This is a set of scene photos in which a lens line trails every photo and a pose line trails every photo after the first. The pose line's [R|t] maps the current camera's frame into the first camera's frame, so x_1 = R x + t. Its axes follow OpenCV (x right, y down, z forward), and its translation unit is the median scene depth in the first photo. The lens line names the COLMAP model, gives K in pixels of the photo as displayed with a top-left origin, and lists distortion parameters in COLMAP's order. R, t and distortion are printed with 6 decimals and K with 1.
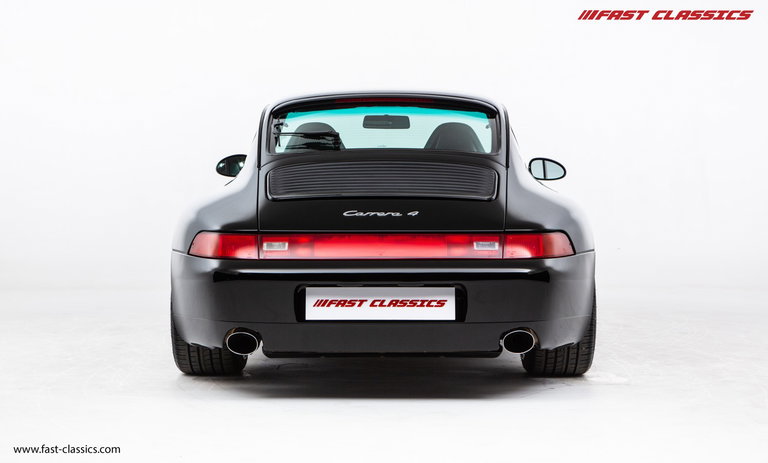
lens RADIAL K [[1506.7, 0, 383.5], [0, 1506.7, 230.2], [0, 0, 1]] dist [0.162336, 0.000000]
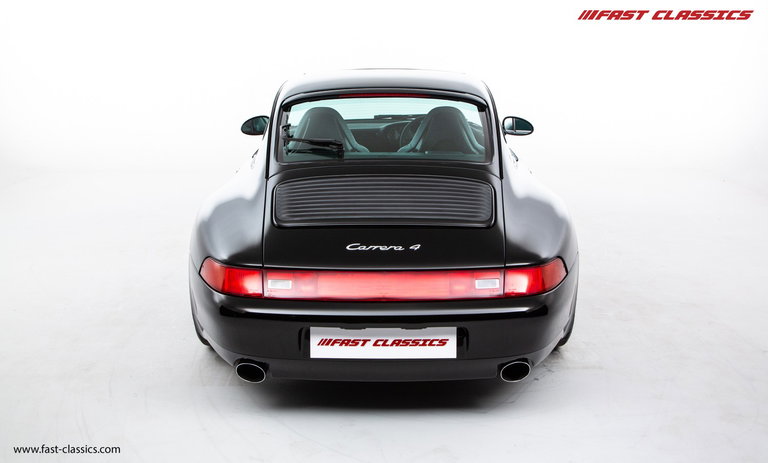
lens RADIAL K [[880.0, 0, 383.5], [0, 880.0, 235.0], [0, 0, 1]] dist [-0.023157, 0.000000]
pose [[0.999956, -0.002078, 0.009123, -0.007141], [0.000119, 0.977770, 0.209678, -0.145329], [-0.009355, -0.209668, 0.977728, 0.426631]]
